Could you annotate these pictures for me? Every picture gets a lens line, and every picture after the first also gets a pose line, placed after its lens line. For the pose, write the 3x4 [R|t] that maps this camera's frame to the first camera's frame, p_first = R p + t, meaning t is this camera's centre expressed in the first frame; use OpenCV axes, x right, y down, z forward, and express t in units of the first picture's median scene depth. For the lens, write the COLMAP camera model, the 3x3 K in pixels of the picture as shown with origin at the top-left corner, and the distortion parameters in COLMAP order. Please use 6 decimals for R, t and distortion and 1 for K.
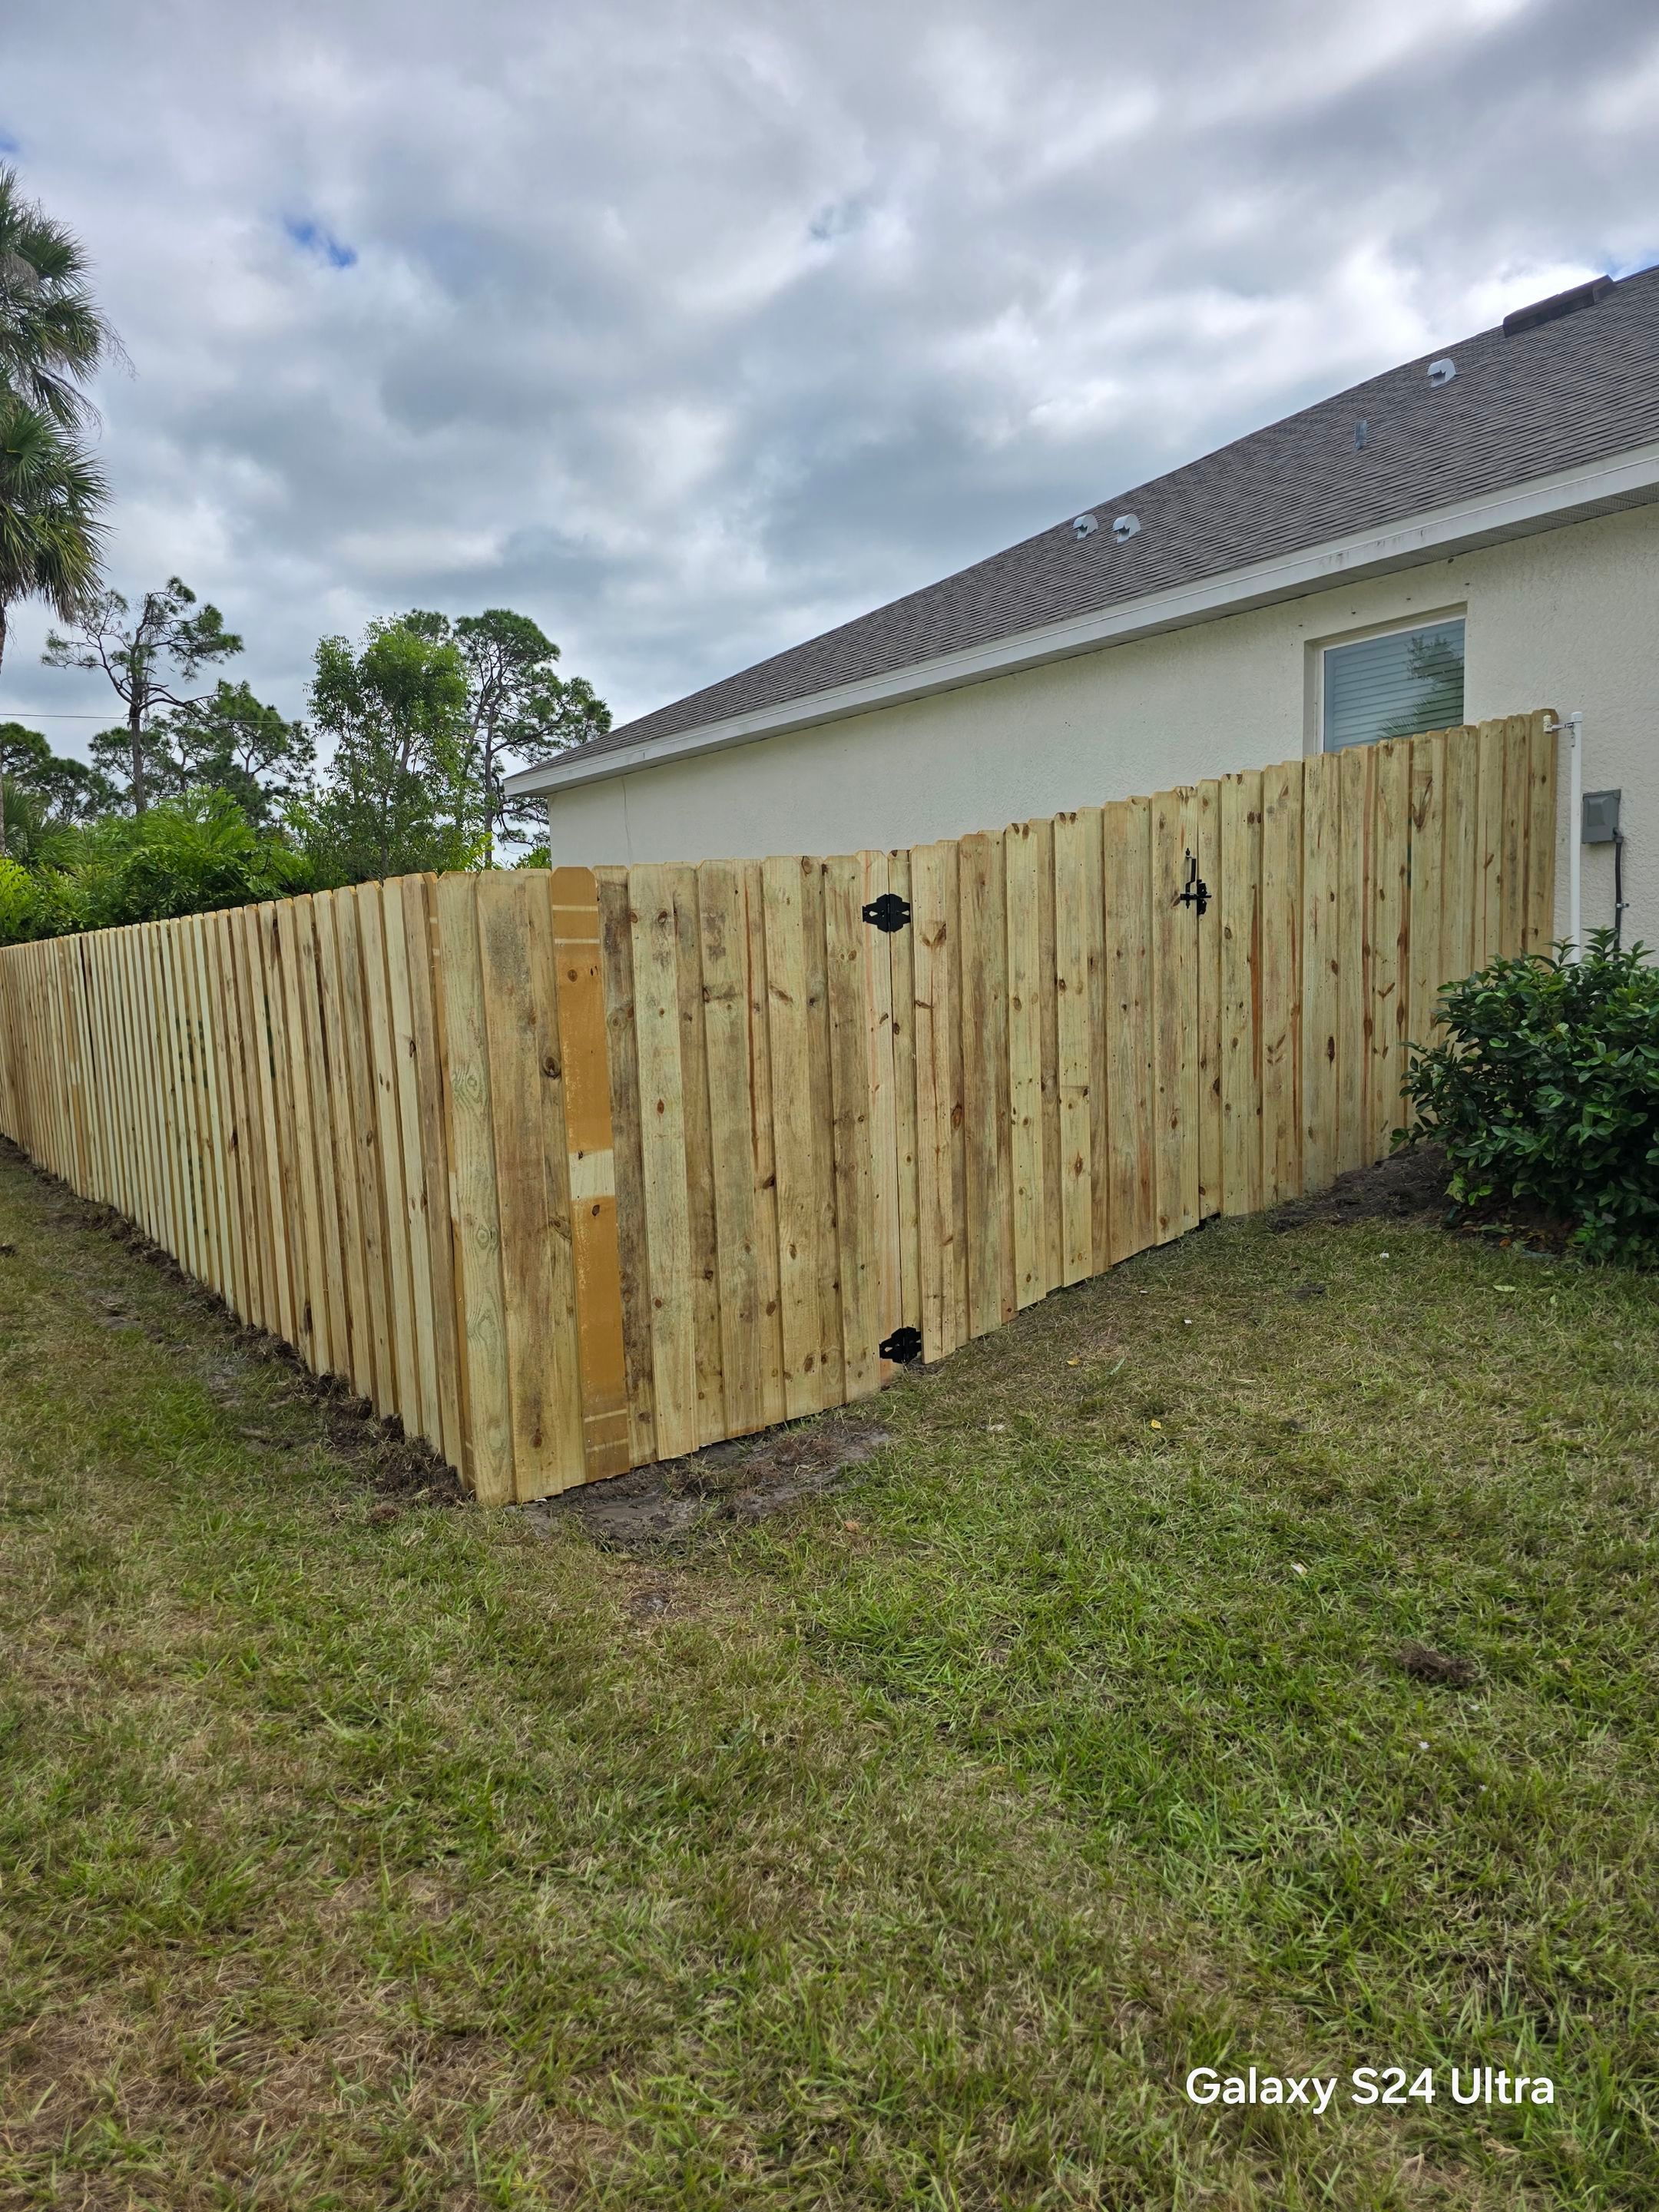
lens RADIAL K [[1509.4, 0, 809.7], [0, 1509.4, 1149.7], [0, 0, 1]] dist [0.093470, -0.103614]
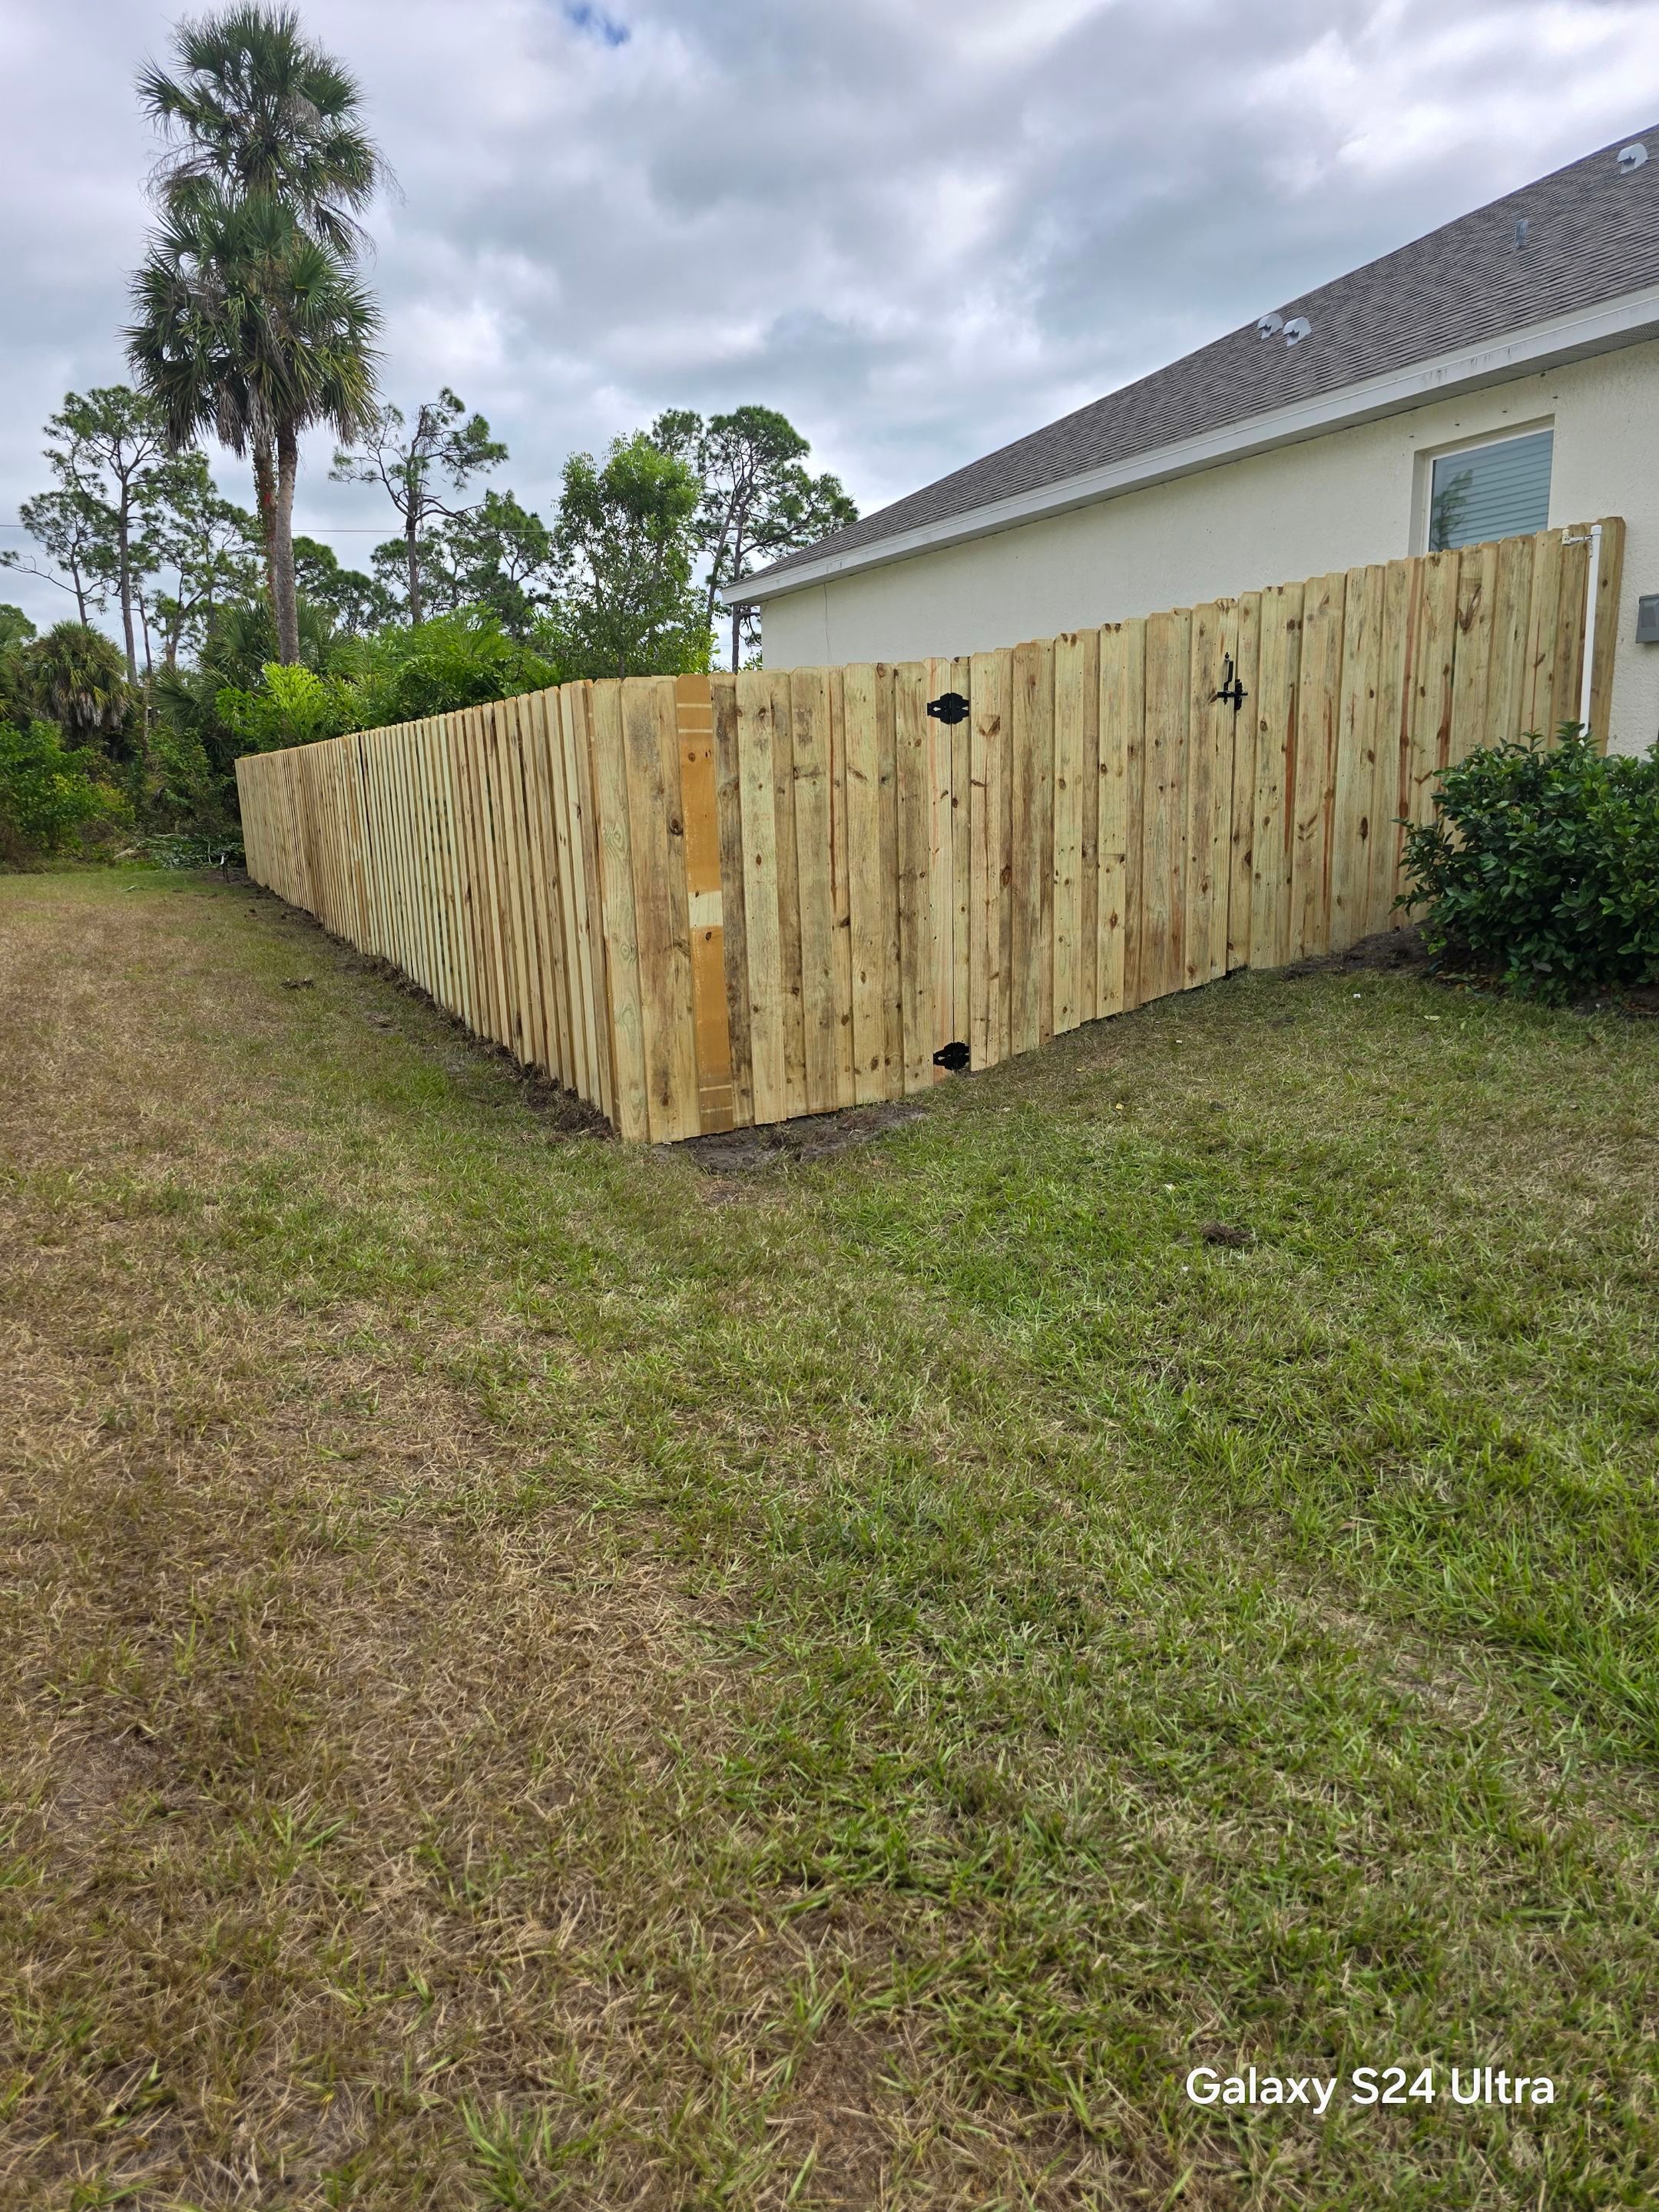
lens RADIAL K [[1501.1, 0, 796.6], [0, 1501.1, 1129.3], [0, 0, 1]] dist [0.055060, -0.056980]
pose [[0.985515, 0.042023, -0.164299, 0.133754], [-0.023409, 0.993247, 0.113629, 0.046663], [0.167964, -0.108137, 0.979844, -0.260795]]
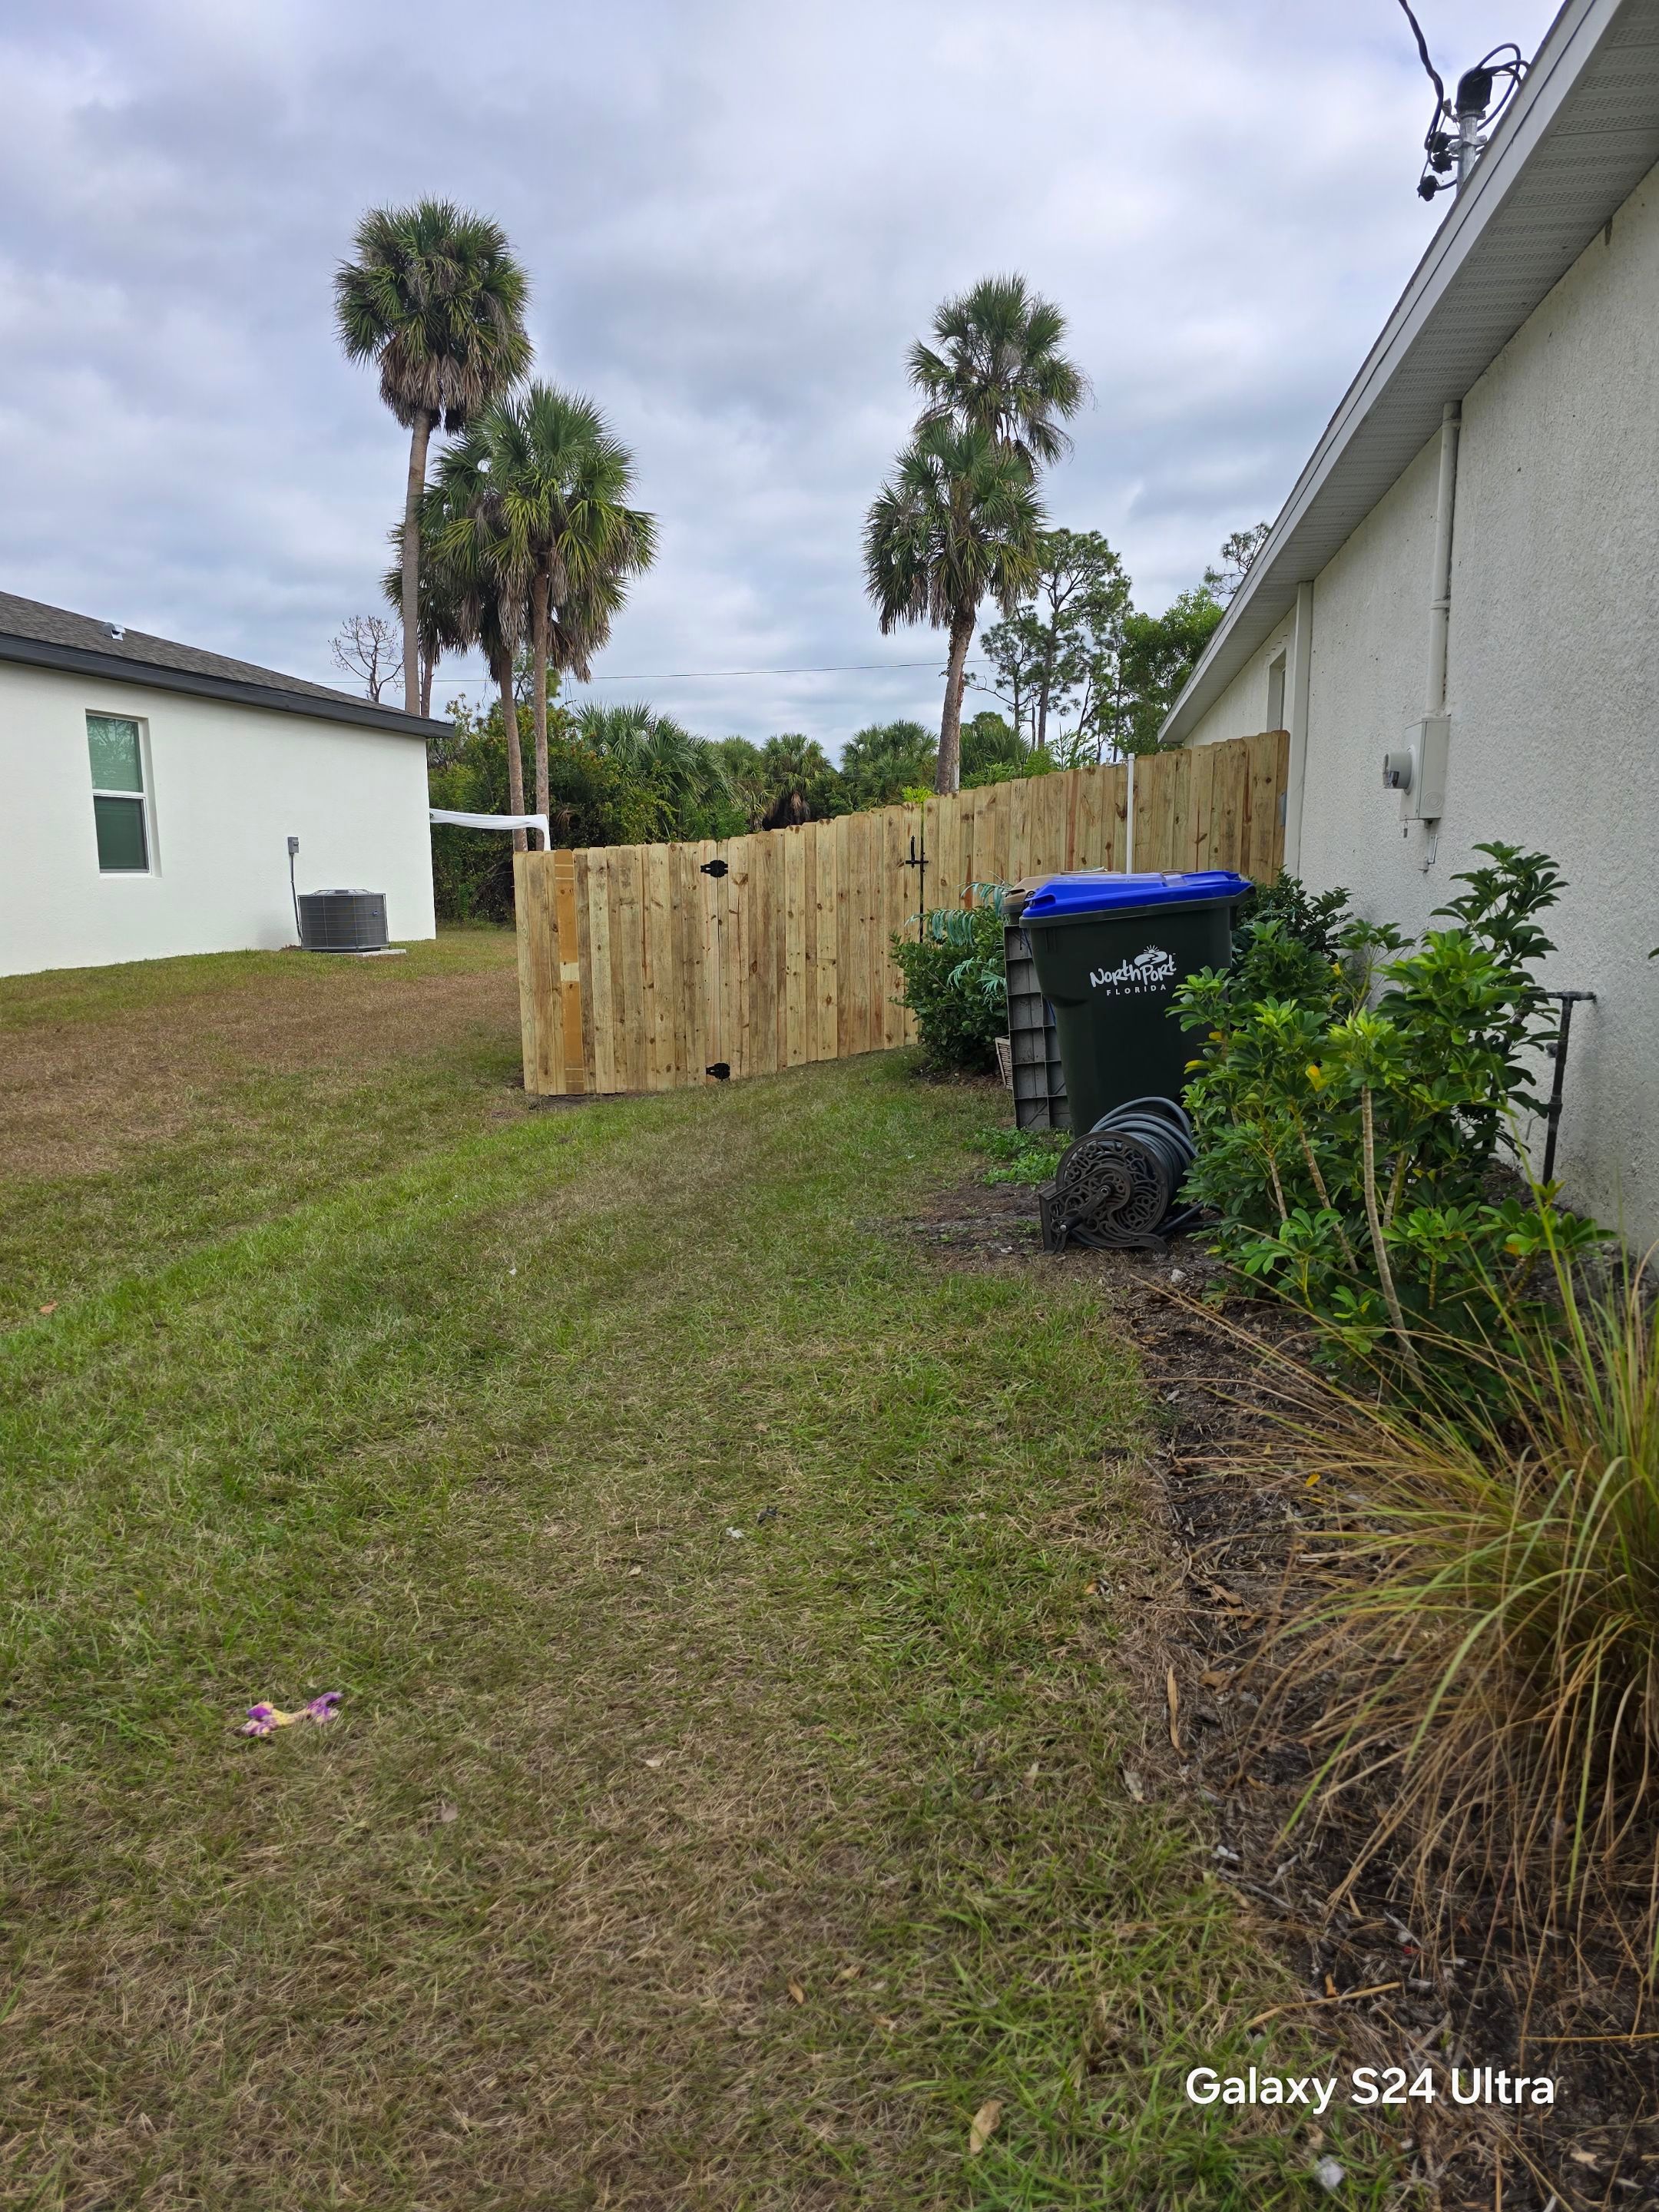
lens RADIAL K [[1453.5, 0, 784.5], [0, 1453.5, 1163.3], [0, 0, 1]] dist [0.068154, -0.054973]
pose [[0.693708, 0.174292, -0.698850, 1.514121], [-0.110528, 0.984548, 0.135829, -0.031605], [0.711725, -0.016983, 0.702253, -0.375285]]
